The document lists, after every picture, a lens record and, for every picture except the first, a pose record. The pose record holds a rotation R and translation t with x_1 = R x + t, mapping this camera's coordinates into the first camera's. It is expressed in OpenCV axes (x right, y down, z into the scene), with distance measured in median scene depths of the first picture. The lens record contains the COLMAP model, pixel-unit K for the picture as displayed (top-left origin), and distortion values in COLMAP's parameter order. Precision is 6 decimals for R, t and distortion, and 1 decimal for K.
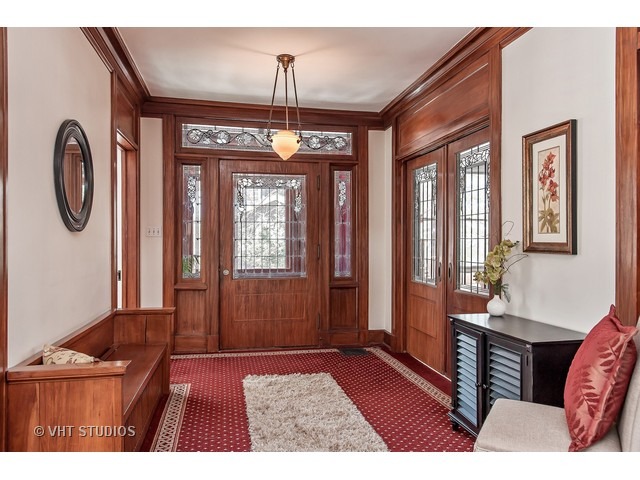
lens RADIAL K [[466.8, 0, 319.8], [0, 466.8, 240.8], [0, 0, 1]] dist [0.003567, 0.000555]
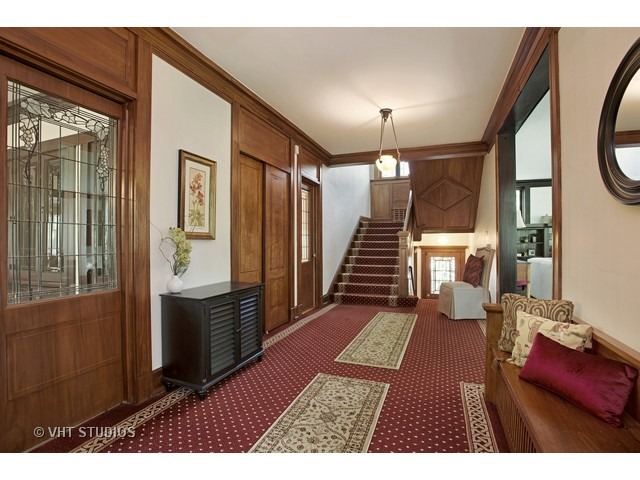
lens RADIAL K [[303.4, 0, 319.6], [0, 303.4, 238.2], [0, 0, 1]] dist [-0.019098, 0.000212]
pose [[-0.839863, 0.000671, 0.542799, -0.363789], [-0.000864, 0.999996, -0.002573, 0.024836], [-0.542798, -0.002630, -0.839859, 1.611182]]
